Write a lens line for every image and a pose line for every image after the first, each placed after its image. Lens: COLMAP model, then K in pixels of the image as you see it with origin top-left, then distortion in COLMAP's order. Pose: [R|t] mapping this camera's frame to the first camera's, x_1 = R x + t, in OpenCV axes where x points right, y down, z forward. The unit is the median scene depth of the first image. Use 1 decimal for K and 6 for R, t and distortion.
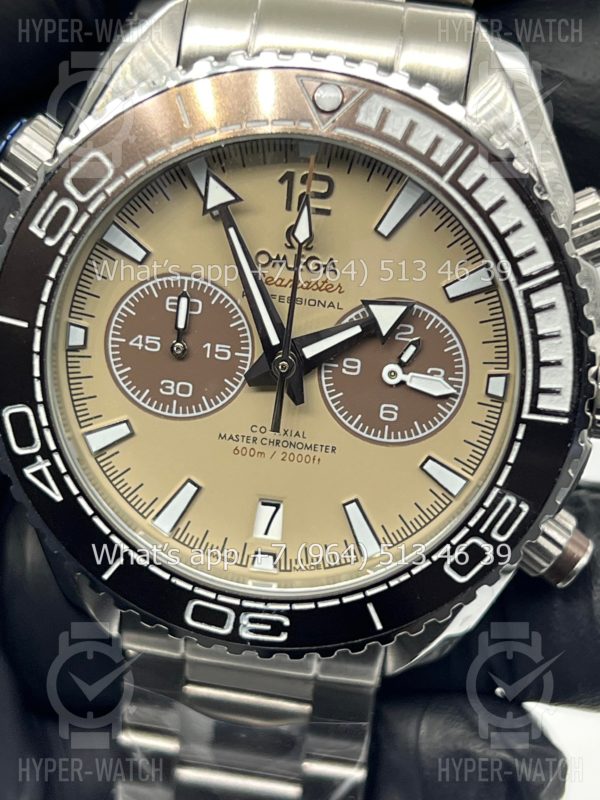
lens RADIAL K [[1778.3, 0, 304.0], [0, 1778.3, 393.8], [0, 0, 1]] dist [0.181393, 0.000000]
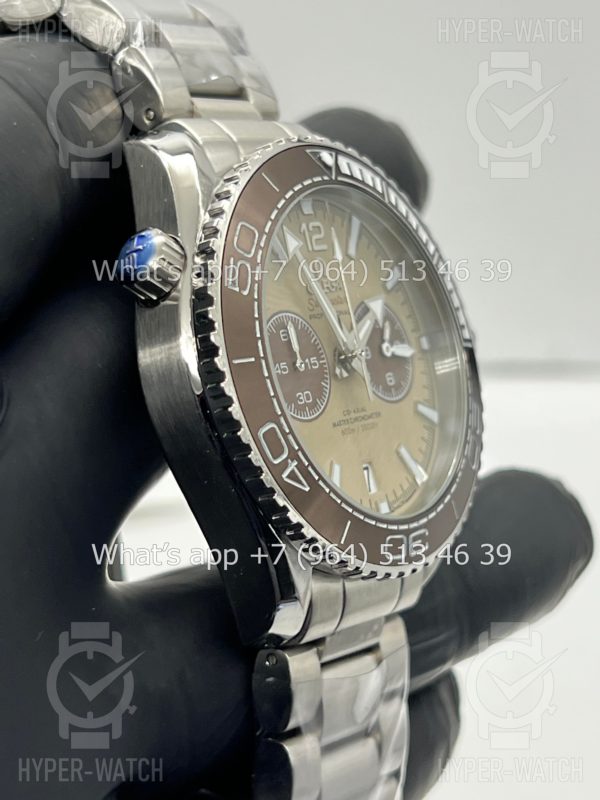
lens RADIAL K [[1778.3, 0, 301.1], [0, 1778.3, 401.5], [0, 0, 1]] dist [0.181393, 0.000000]
pose [[0.507073, -0.215654, 0.834488, -1.177476], [0.480719, 0.874376, -0.066145, 0.085885], [-0.715392, 0.434694, 0.547042, 0.291021]]
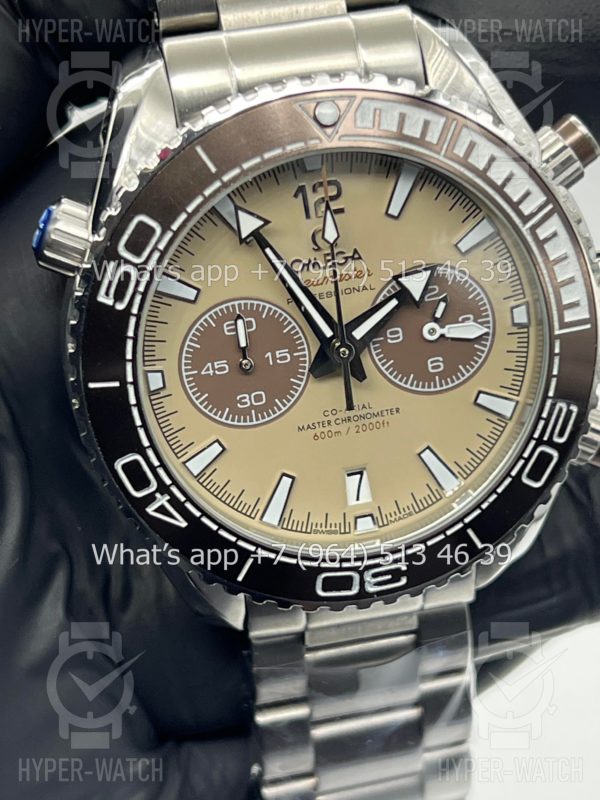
lens RADIAL K [[1778.3, 0, 296.5], [0, 1778.3, 402.7], [0, 0, 1]] dist [0.181393, 0.000000]
pose [[0.943037, -0.295013, 0.153781, -0.220312], [0.290358, 0.955481, 0.052423, -0.052129], [-0.162400, -0.004785, 0.986713, -0.110140]]
